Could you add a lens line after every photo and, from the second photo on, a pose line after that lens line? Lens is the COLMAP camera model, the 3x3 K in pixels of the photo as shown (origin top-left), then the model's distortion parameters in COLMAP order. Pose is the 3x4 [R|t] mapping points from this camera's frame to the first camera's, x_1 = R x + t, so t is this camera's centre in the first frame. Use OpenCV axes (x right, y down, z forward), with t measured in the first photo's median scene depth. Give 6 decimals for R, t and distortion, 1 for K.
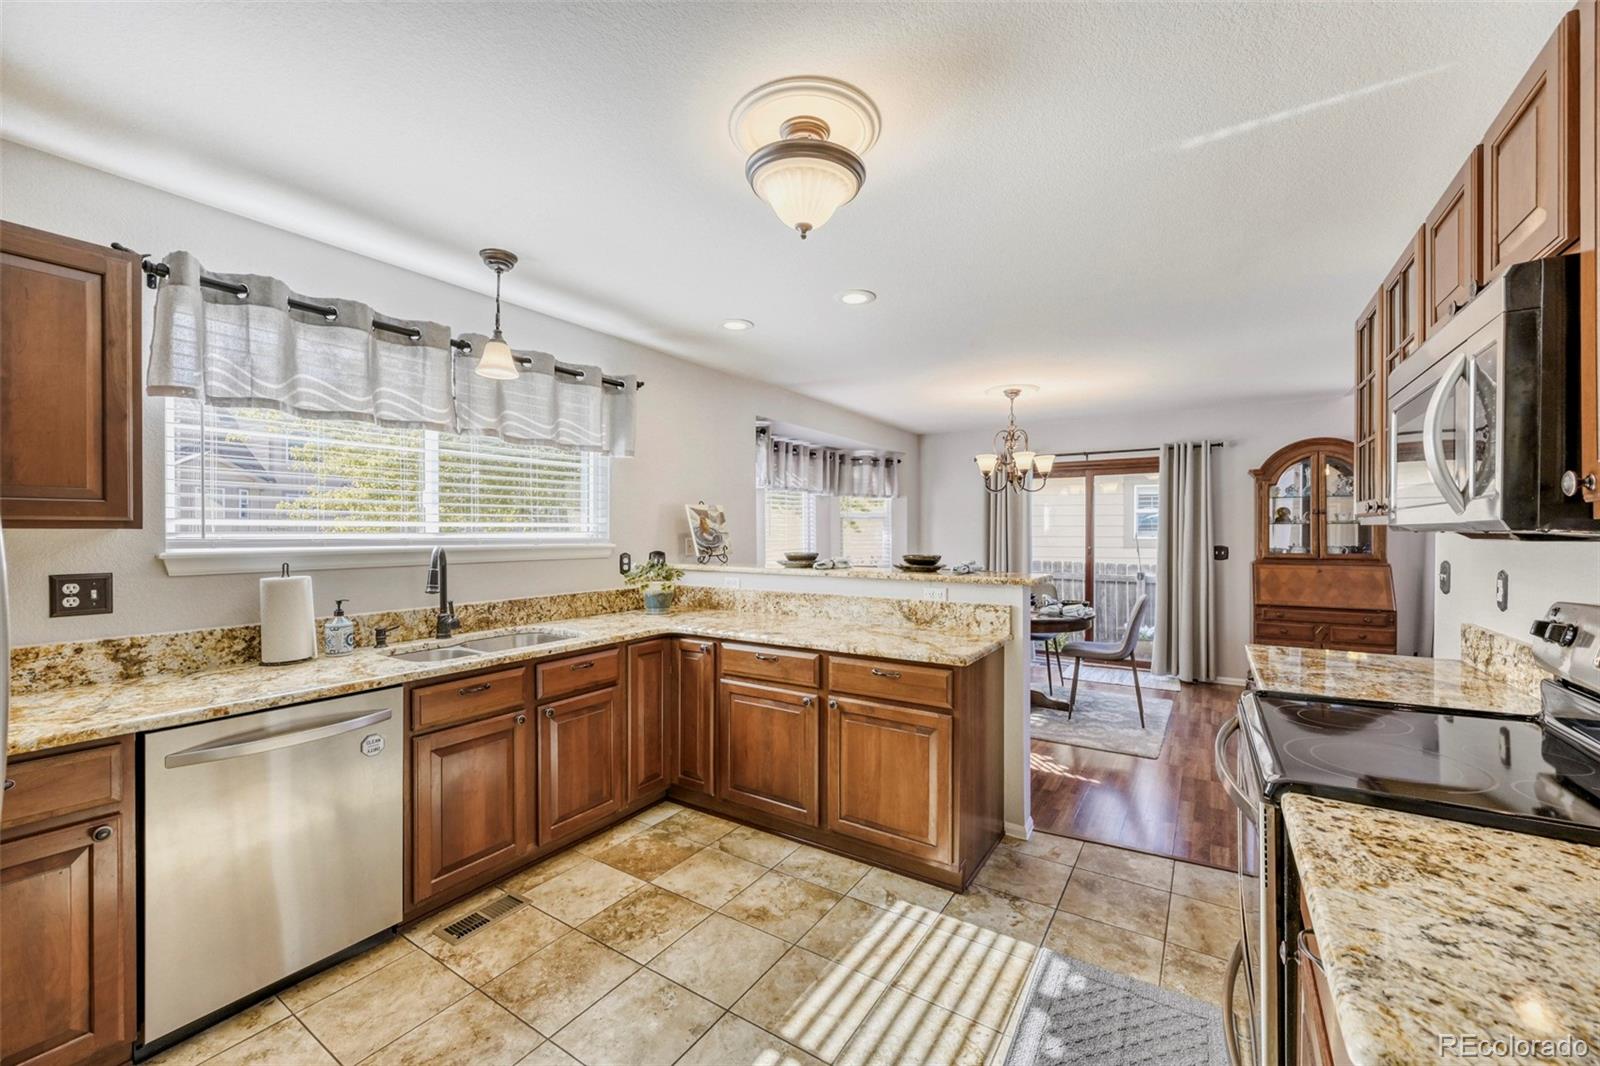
lens RADIAL K [[635.4, 0, 808.7], [0, 635.4, 539.0], [0, 0, 1]] dist [-0.000287, -0.001064]
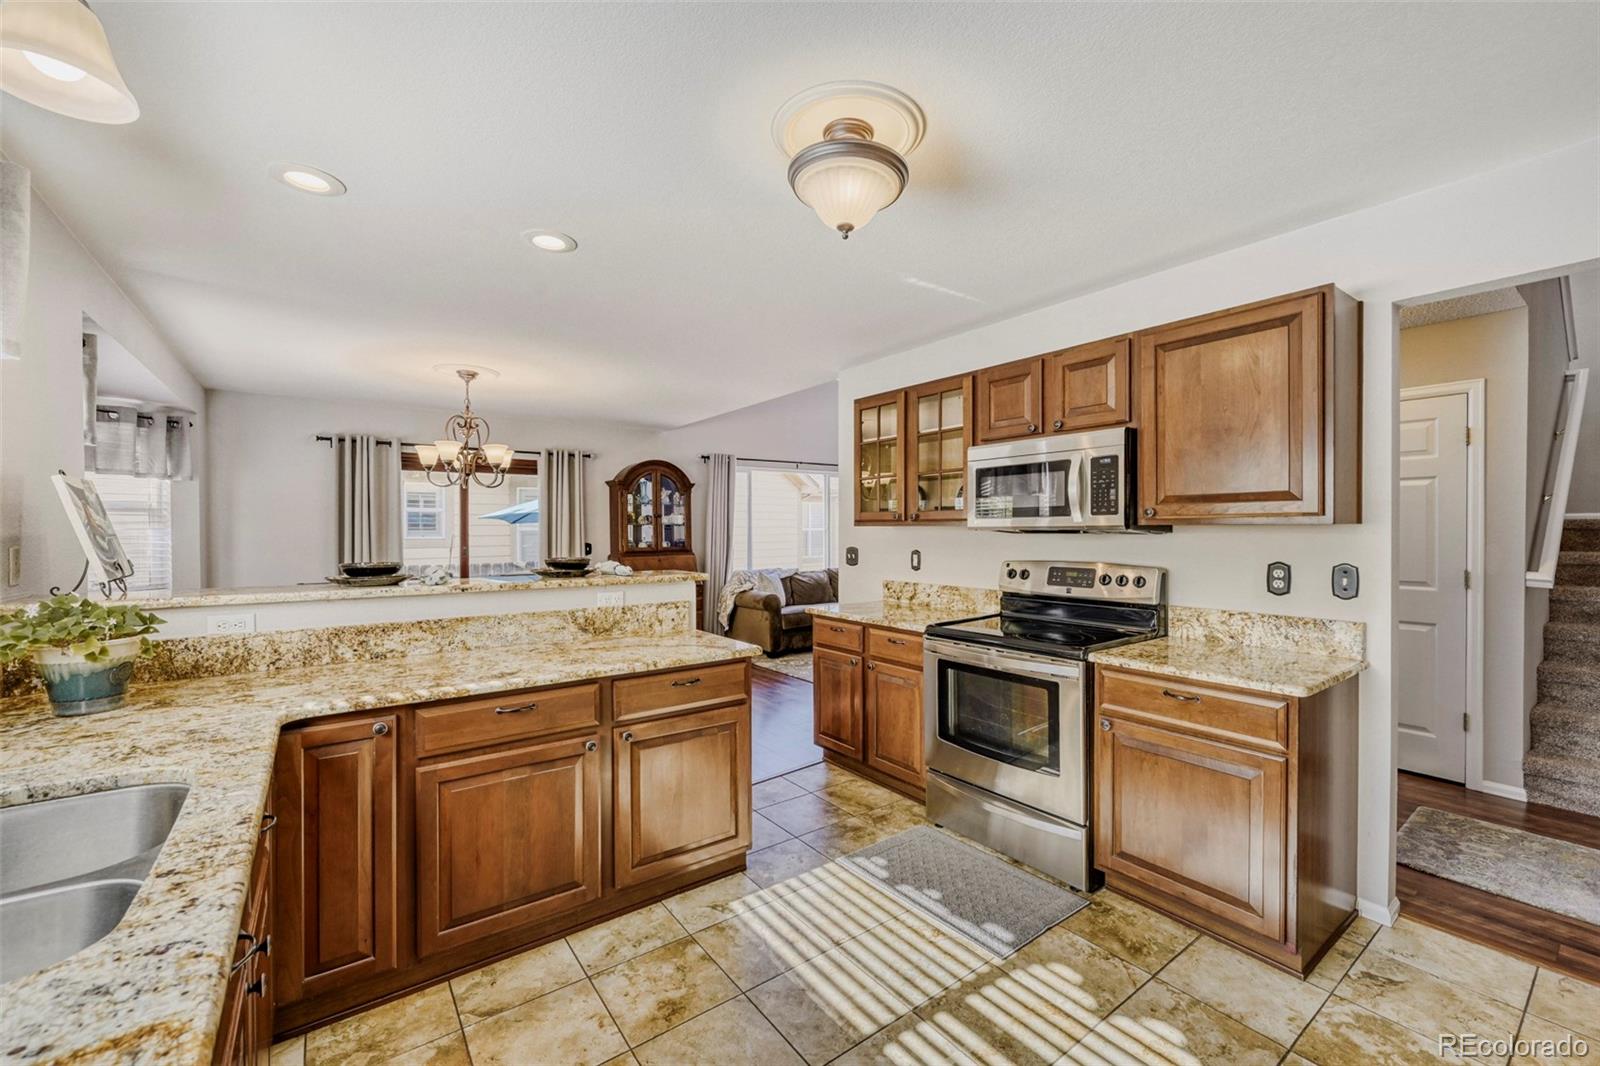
lens RADIAL K [[635.4, 0, 803.6], [0, 635.4, 541.7], [0, 0, 1]] dist [-0.000287, -0.001064]
pose [[0.356301, -0.016729, 0.934221, -0.588922], [0.012874, 0.999833, 0.012994, -0.004402], [-0.934282, 0.007397, 0.356457, 0.431696]]
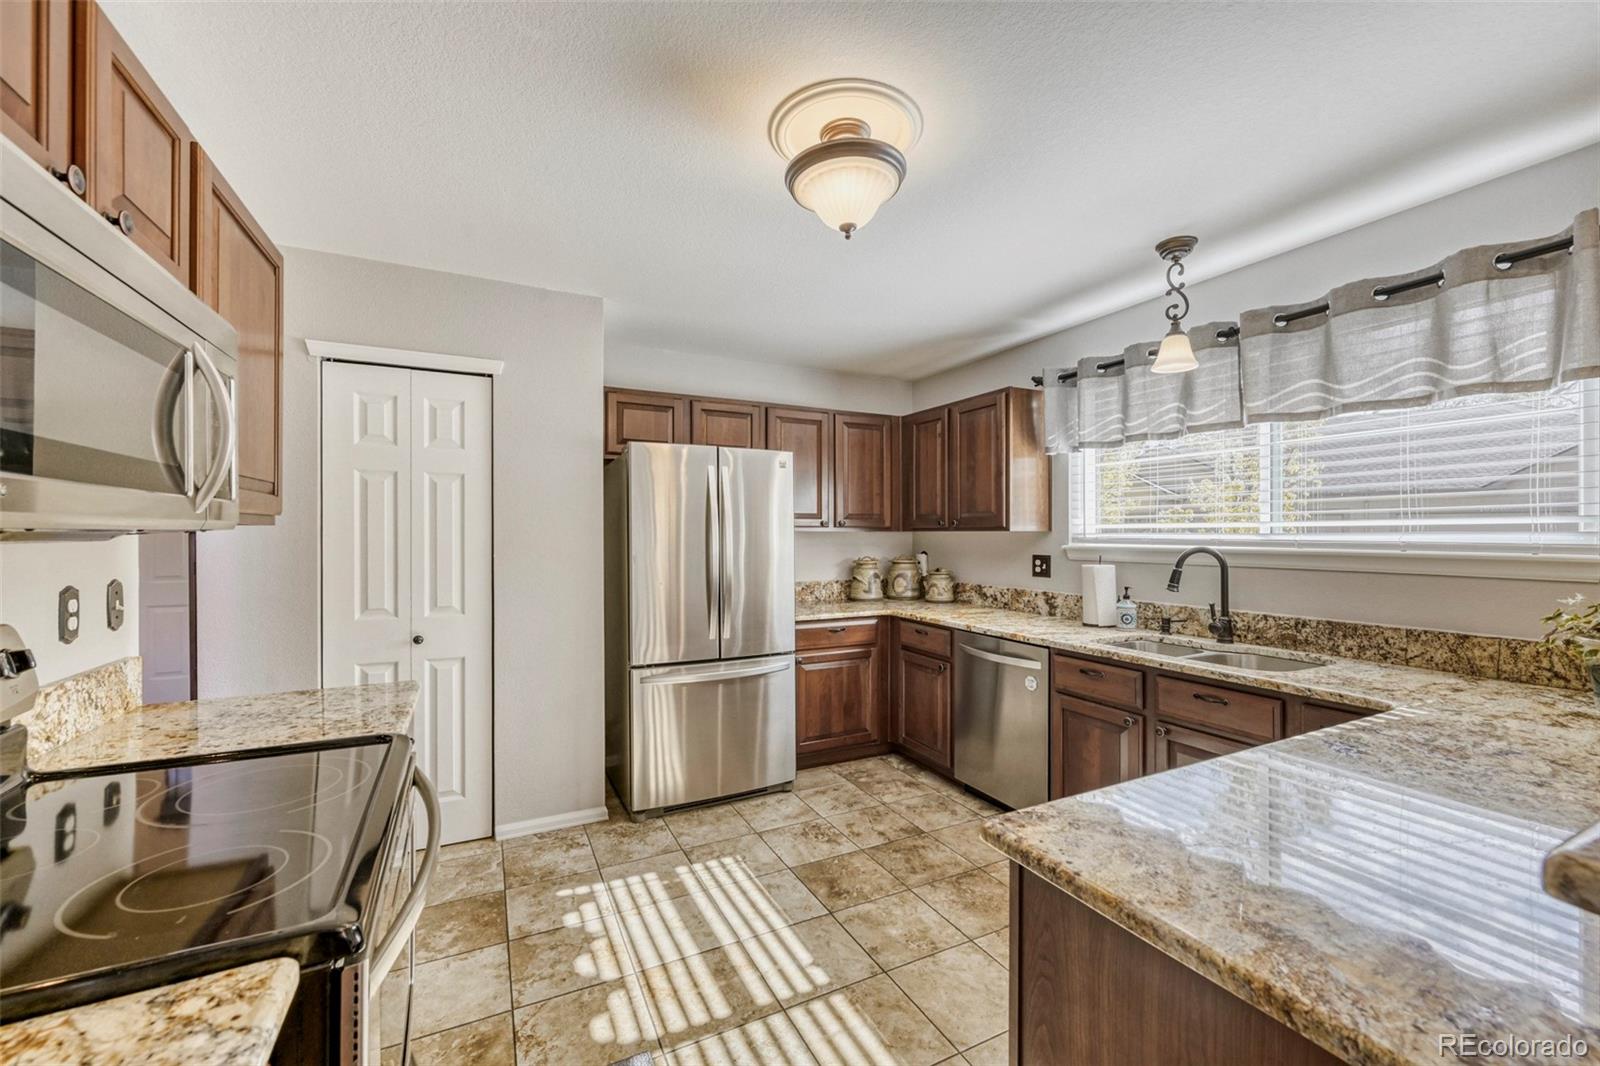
lens RADIAL K [[635.4, 0, 804.7], [0, 635.4, 532.6], [0, 0, 1]] dist [-0.000287, -0.001064]
pose [[-0.513680, -0.001711, -0.857980, 0.539011], [-0.010635, 0.999934, 0.004373, -0.007904], [0.857916, 0.011371, -0.513664, 0.881146]]
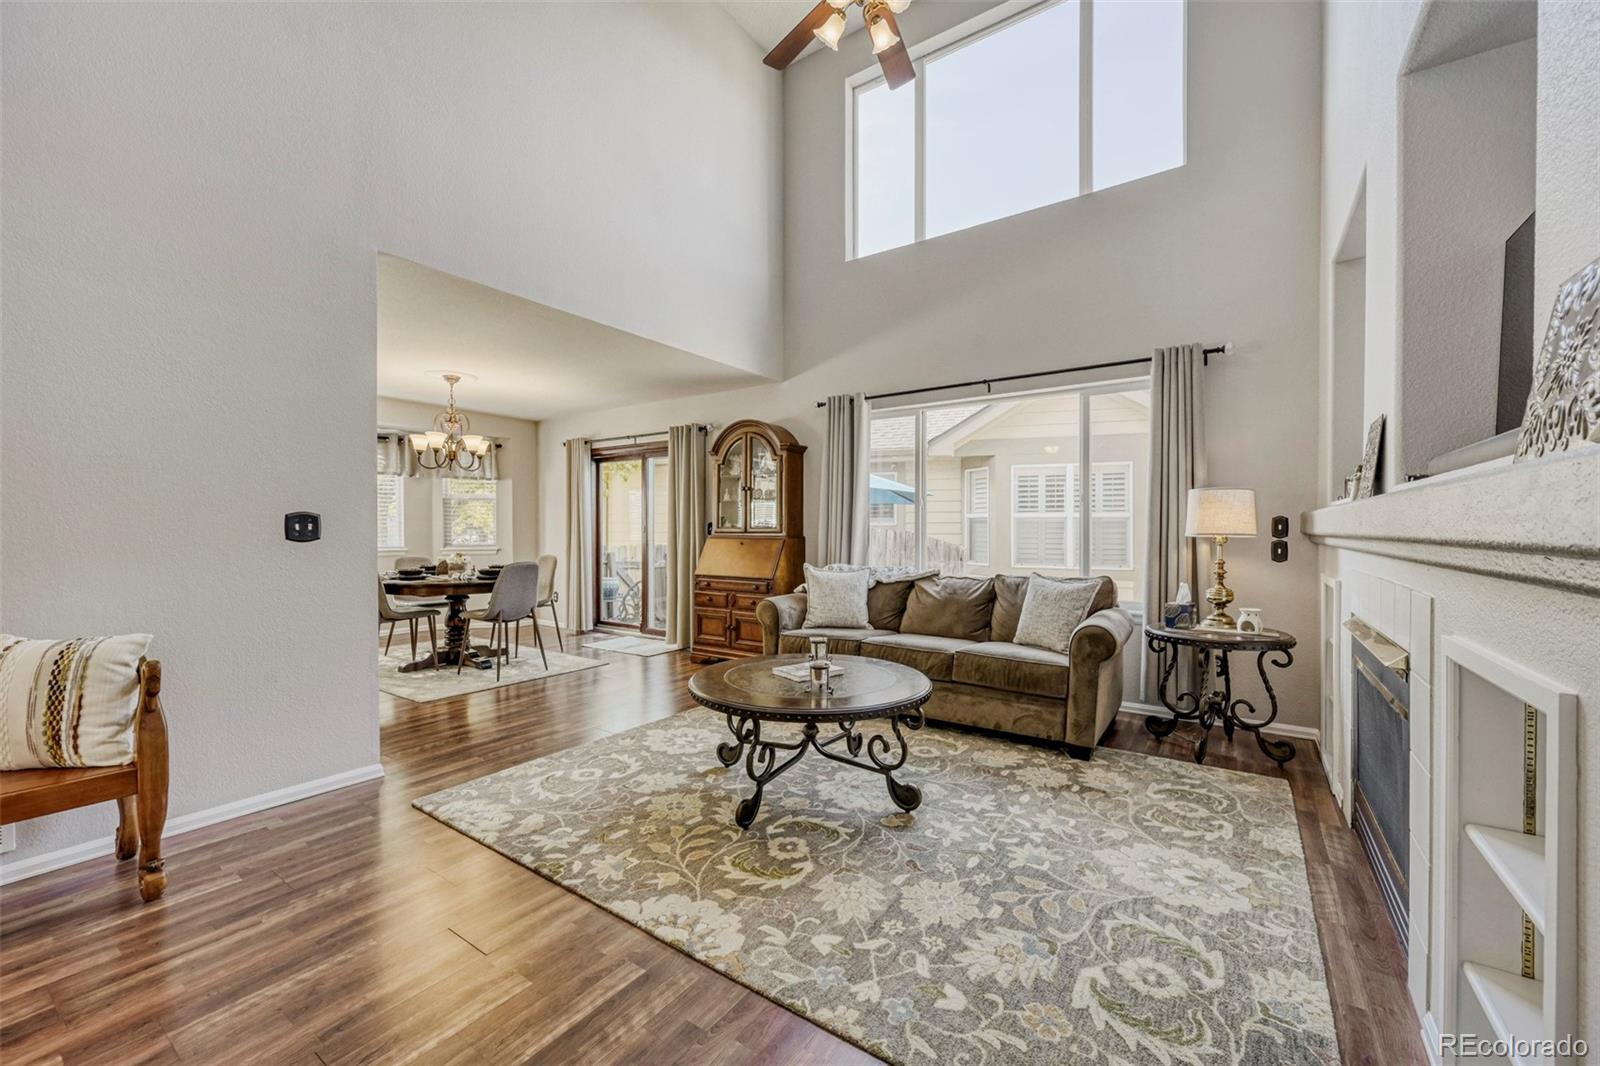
lens RADIAL K [[635.4, 0, 804.9], [0, 635.4, 531.5], [0, 0, 1]] dist [-0.000287, -0.001064]
pose [[0.999118, 0.001397, -0.041969, 1.669309], [-0.001655, 0.999980, -0.006107, 0.065715], [0.041960, 0.006171, 0.999100, -0.109568]]
